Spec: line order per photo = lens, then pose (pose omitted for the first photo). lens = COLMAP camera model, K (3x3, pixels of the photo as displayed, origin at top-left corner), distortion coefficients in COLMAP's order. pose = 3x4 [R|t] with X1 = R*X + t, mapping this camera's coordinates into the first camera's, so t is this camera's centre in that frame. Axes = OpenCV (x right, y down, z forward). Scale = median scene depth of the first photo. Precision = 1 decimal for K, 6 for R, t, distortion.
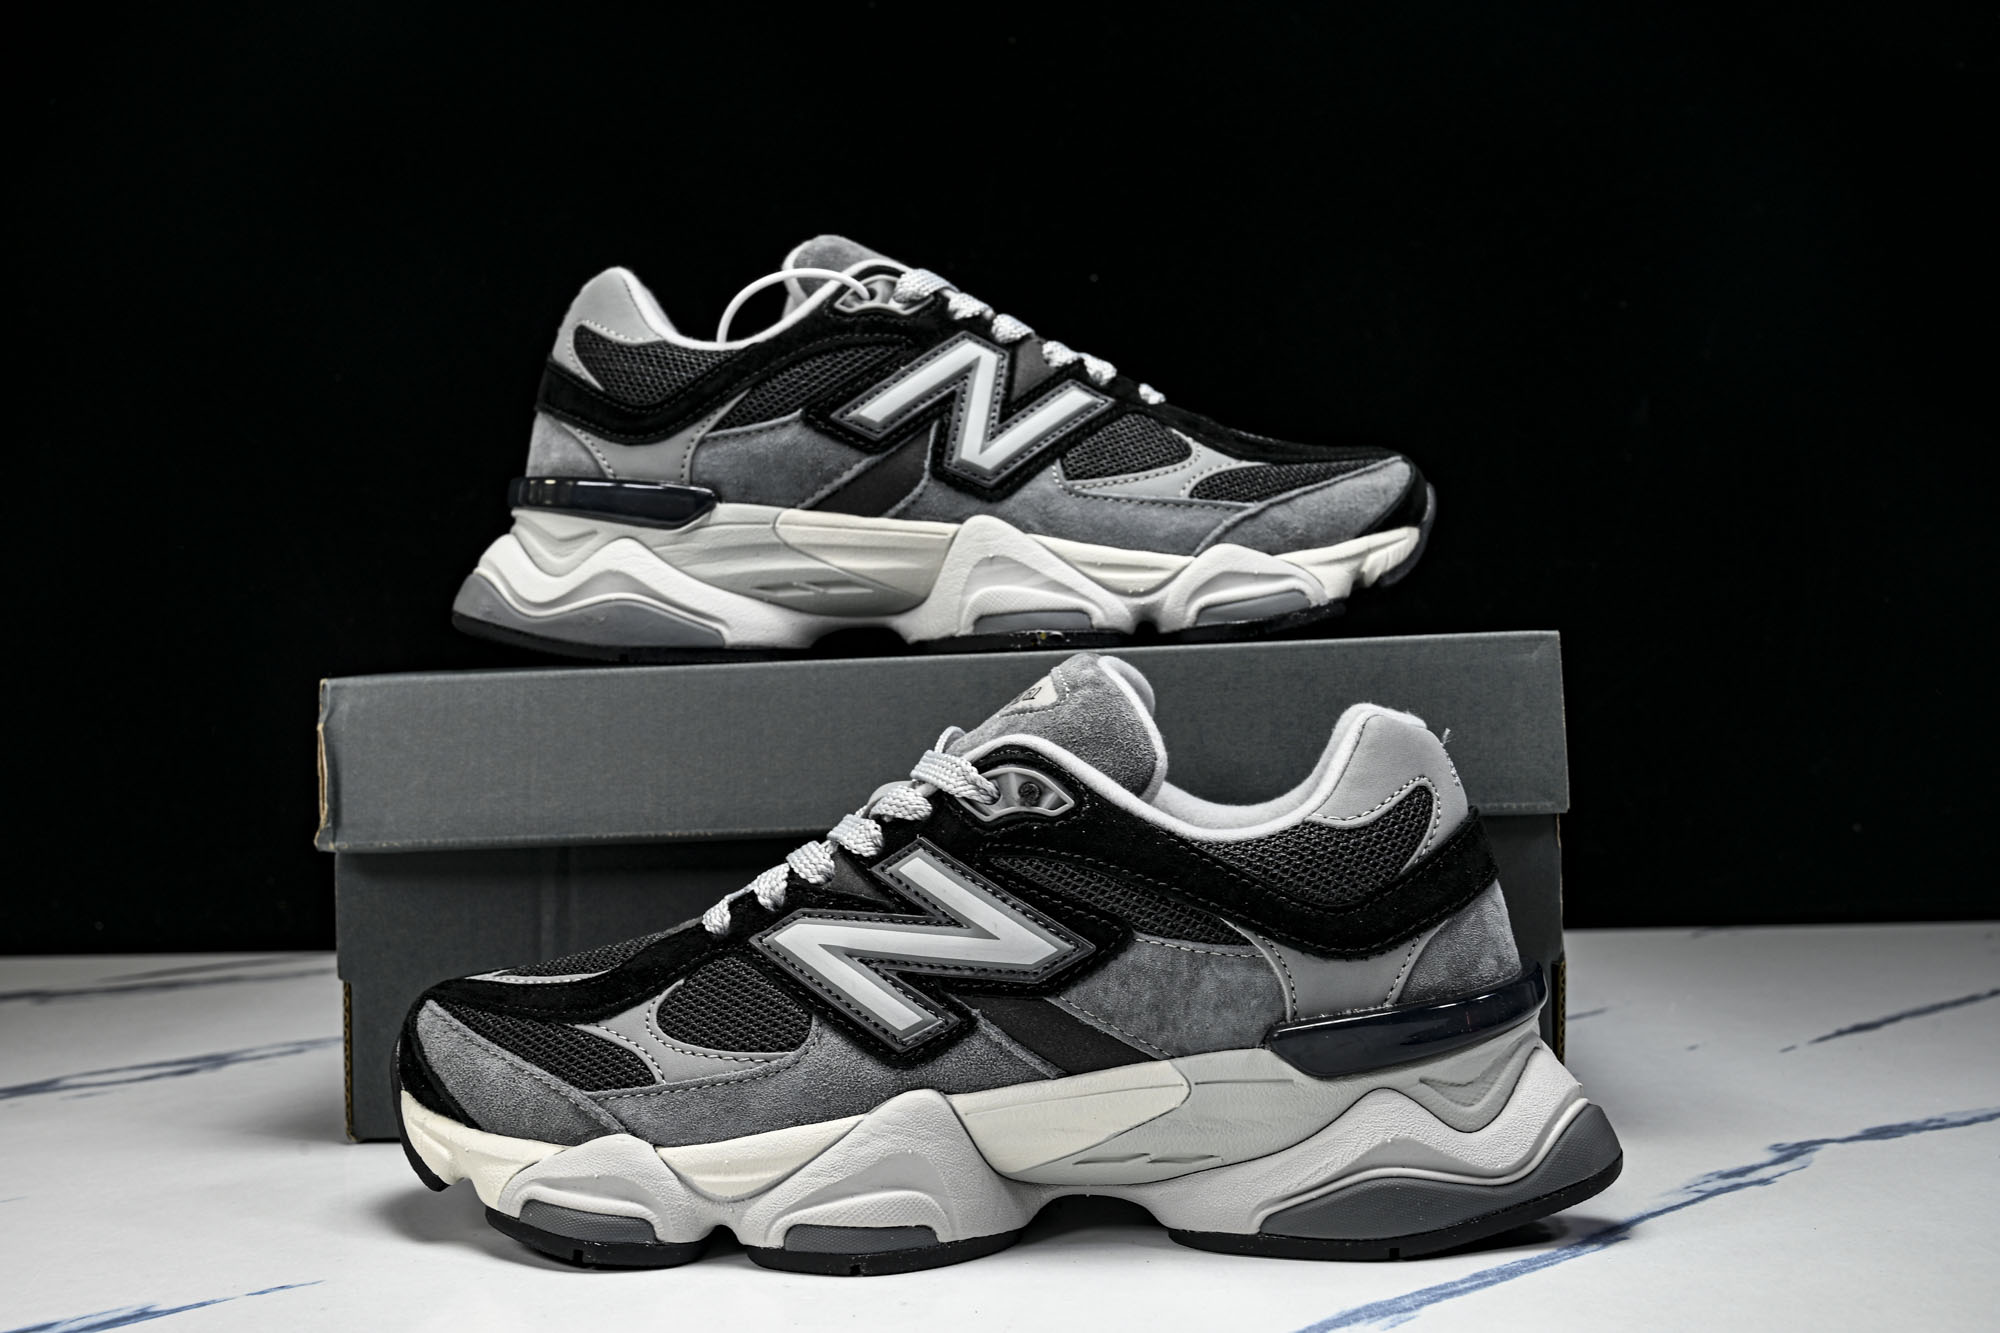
lens RADIAL K [[2371.4, 0, 994.9], [0, 2371.4, 669.5], [0, 0, 1]] dist [-0.003285, 0.000000]
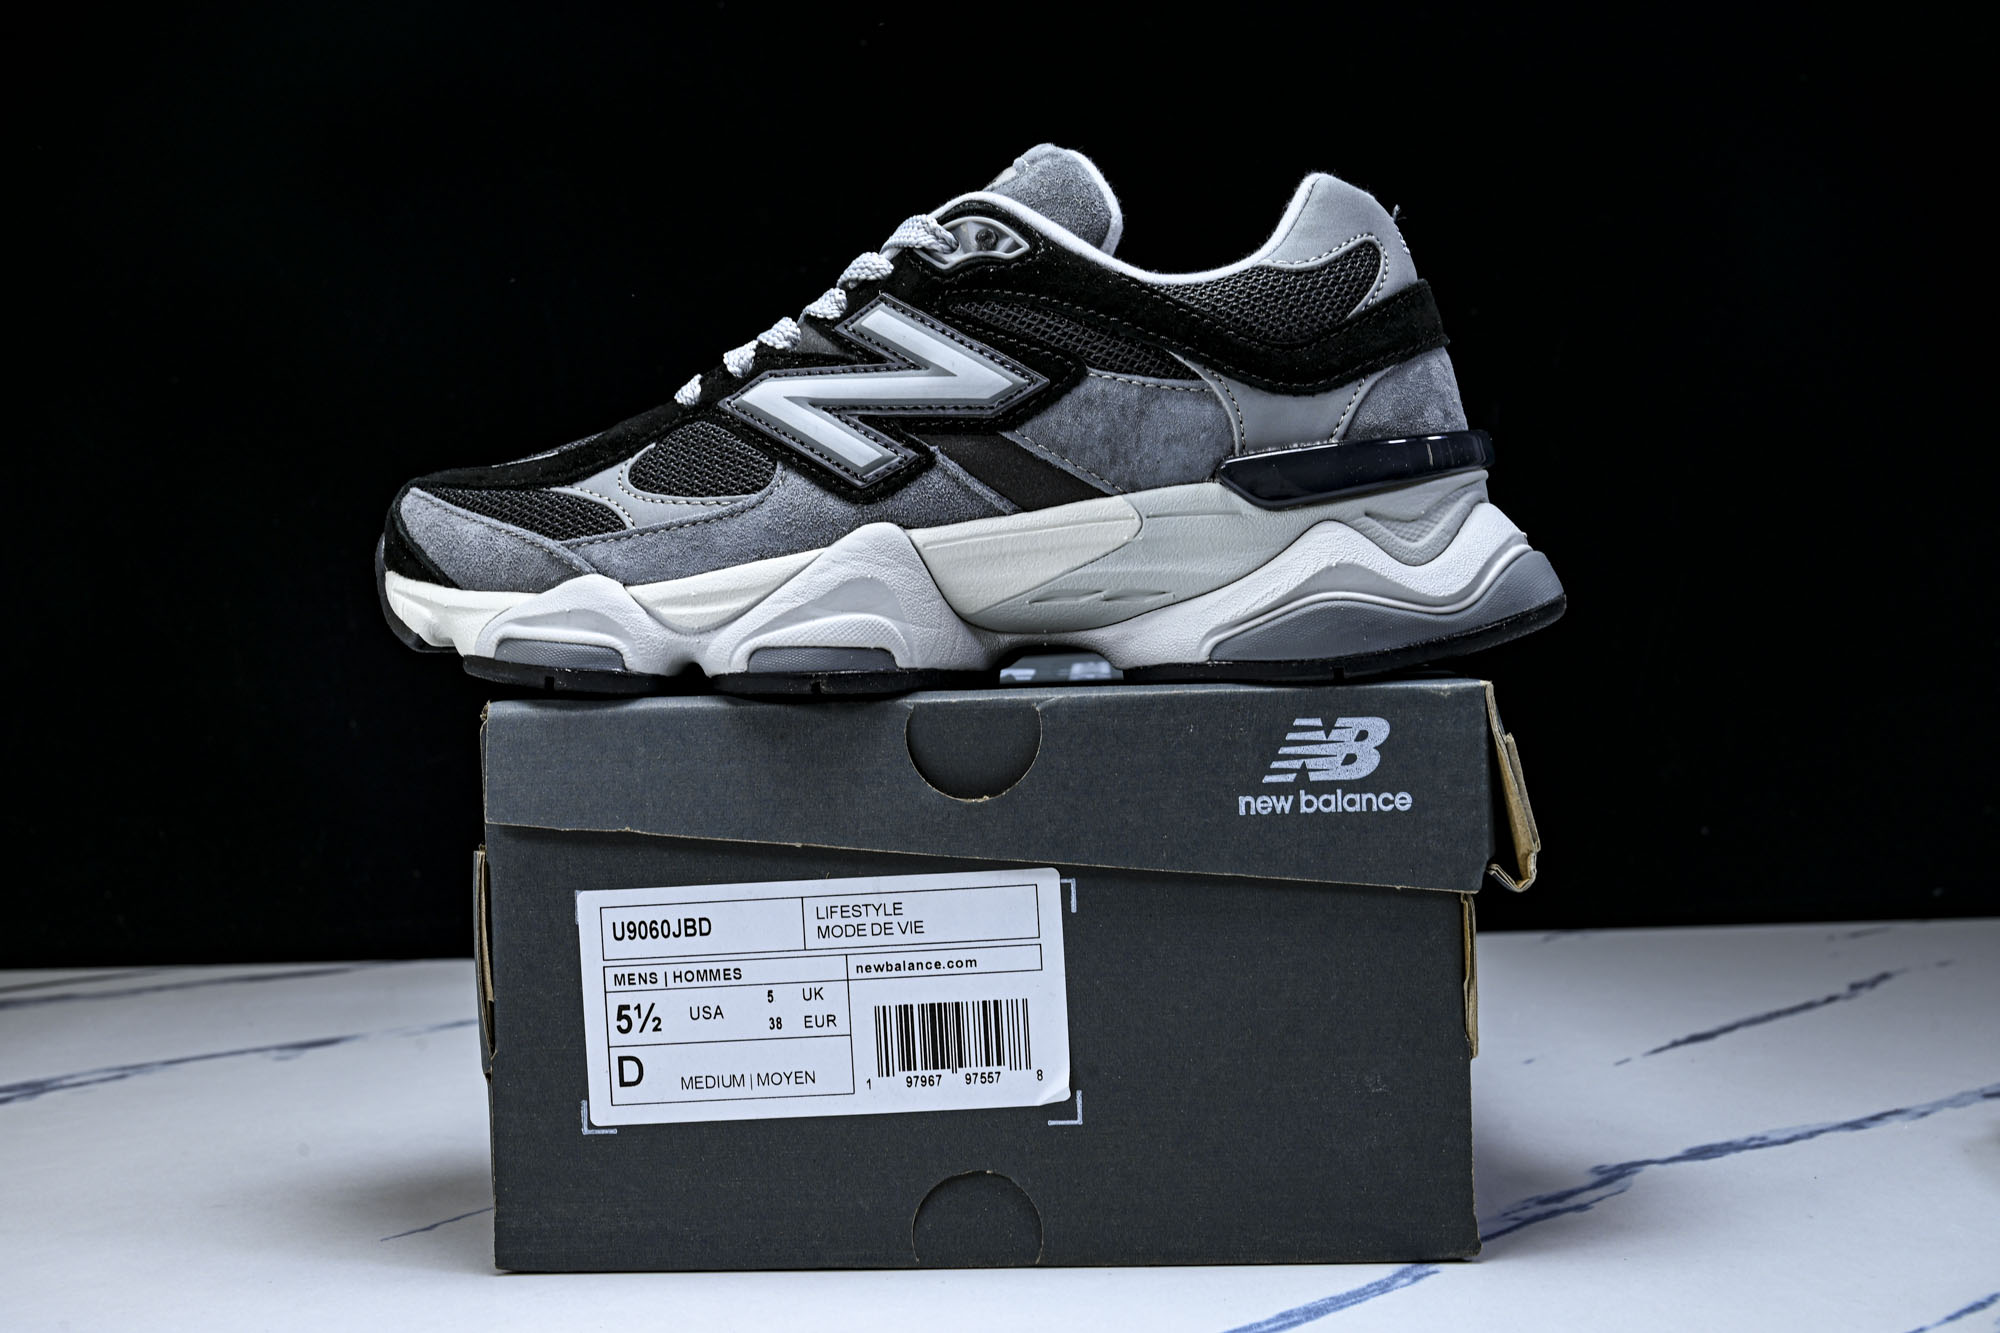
lens RADIAL K [[2371.4, 0, 994.1], [0, 2371.4, 664.7], [0, 0, 1]] dist [-0.003285, 0.000000]
pose [[0.999849, 0.000119, -0.017396, 0.035940], [-0.000134, 1.000000, -0.000854, 0.238272], [0.017396, 0.000856, 0.999848, -0.031675]]
